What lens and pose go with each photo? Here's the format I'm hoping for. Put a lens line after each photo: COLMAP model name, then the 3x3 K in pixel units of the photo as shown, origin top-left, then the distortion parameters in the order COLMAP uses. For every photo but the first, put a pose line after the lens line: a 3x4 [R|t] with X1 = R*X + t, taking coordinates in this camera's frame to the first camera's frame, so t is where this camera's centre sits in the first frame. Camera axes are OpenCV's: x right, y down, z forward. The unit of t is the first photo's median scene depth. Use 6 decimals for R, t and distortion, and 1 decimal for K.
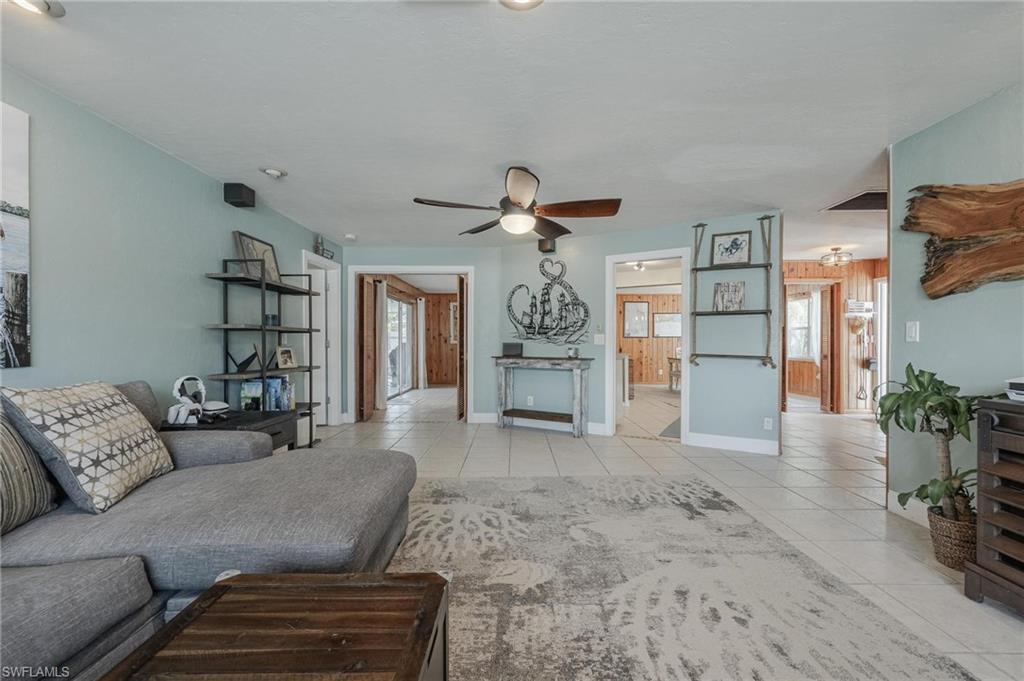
lens RADIAL K [[418.1, 0, 519.5], [0, 418.1, 342.7], [0, 0, 1]] dist [0.003602, 0.000918]
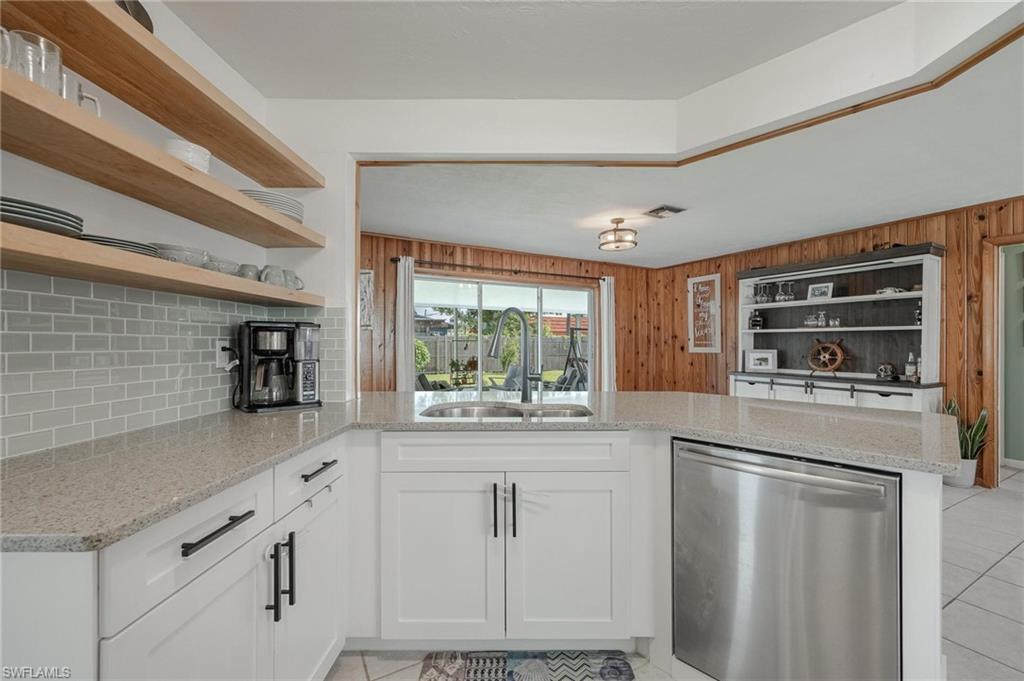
lens RADIAL K [[418.1, 0, 518.6], [0, 418.1, 345.2], [0, 0, 1]] dist [0.003602, 0.000918]
pose [[0.486654, 0.003010, -0.873590, 0.779669], [-0.000691, 0.999995, 0.003060, -0.033886], [0.873595, -0.000886, 0.486653, 1.978885]]
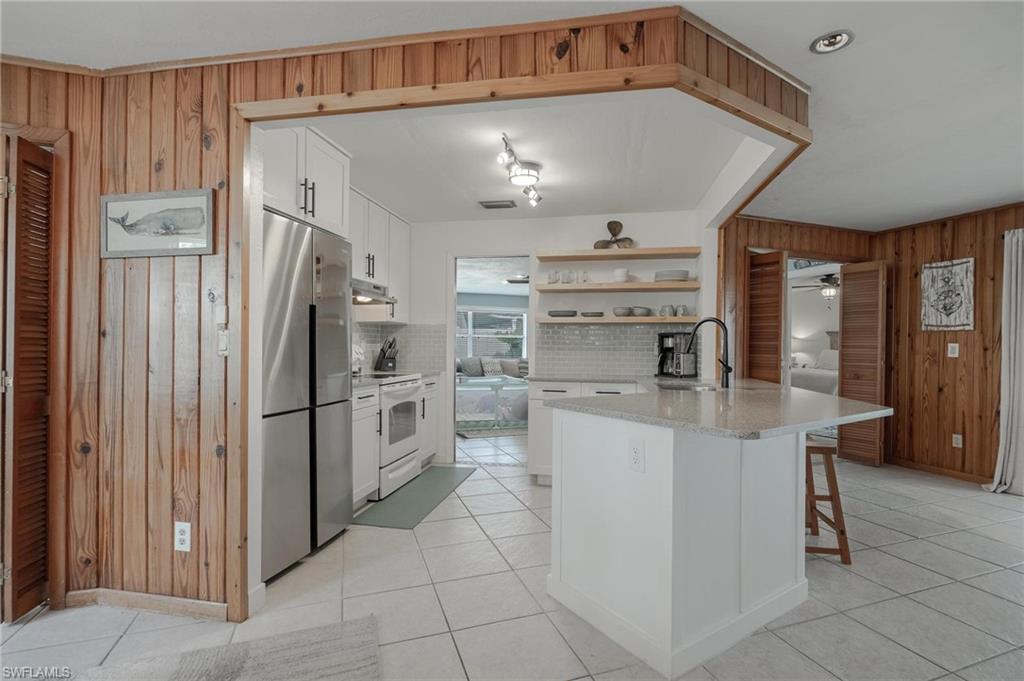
lens RADIAL K [[477.7, 0, 512.5], [0, 477.7, 344.6], [0, 0, 1]] dist [-0.009185, 0.001250]
pose [[-0.944821, -0.009671, -0.327443, 0.959880], [-0.009606, 0.999952, -0.001818, -0.025294], [0.327445, 0.001428, -0.944869, 3.143601]]
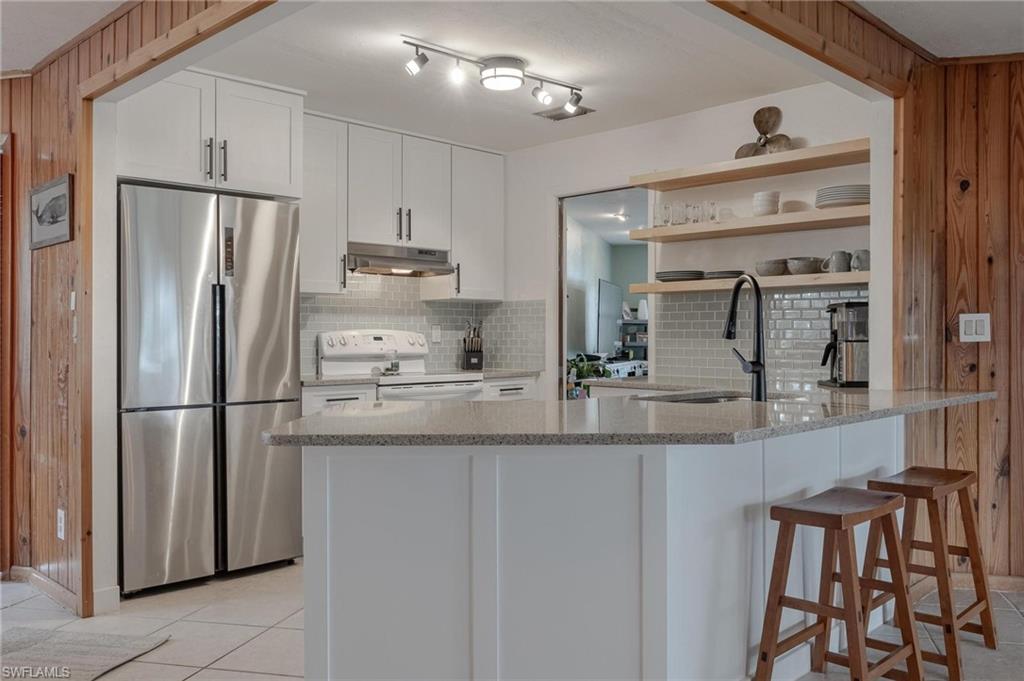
lens RADIAL K [[834.8, 0, 556.6], [0, 834.8, 331.8], [0, 0, 1]] dist [-0.001049, -0.009405]
pose [[-0.972847, 0.000438, 0.231448, 0.192465], [-0.000221, 0.999996, -0.002820, -0.018732], [-0.231448, -0.002795, -0.972843, 3.348334]]
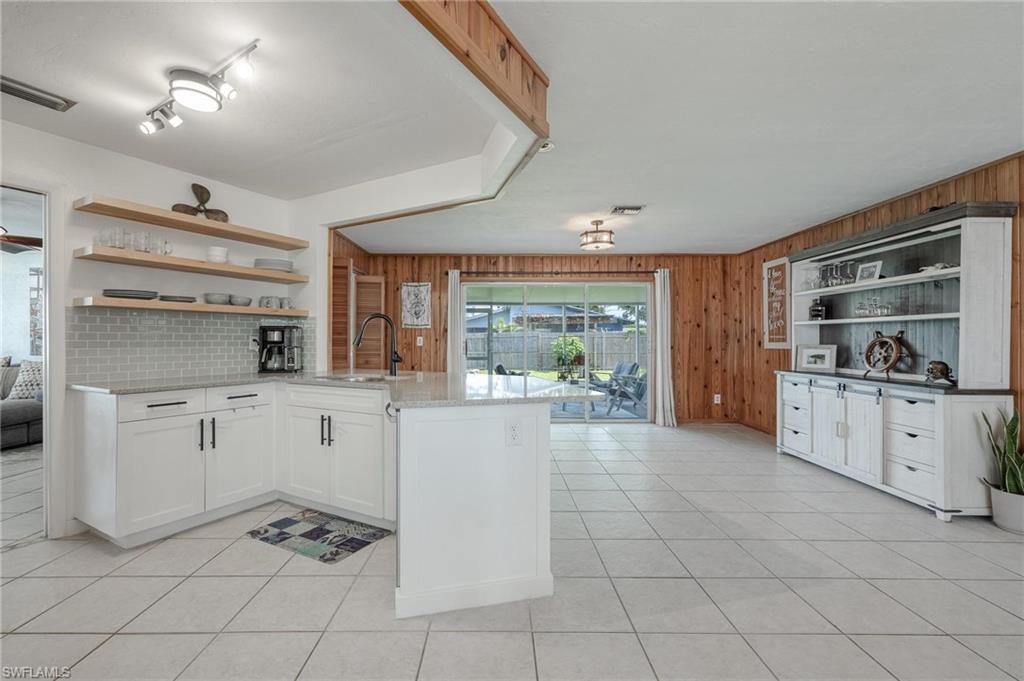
lens RADIAL K [[440.7, 0, 500.4], [0, 440.7, 340.5], [0, 0, 1]] dist [0.006038, -0.000891]
pose [[-0.005843, -0.000930, -0.999982, 1.281277], [0.000265, 1.000000, -0.000932, -0.025065], [0.999983, -0.000271, -0.005842, 2.597644]]
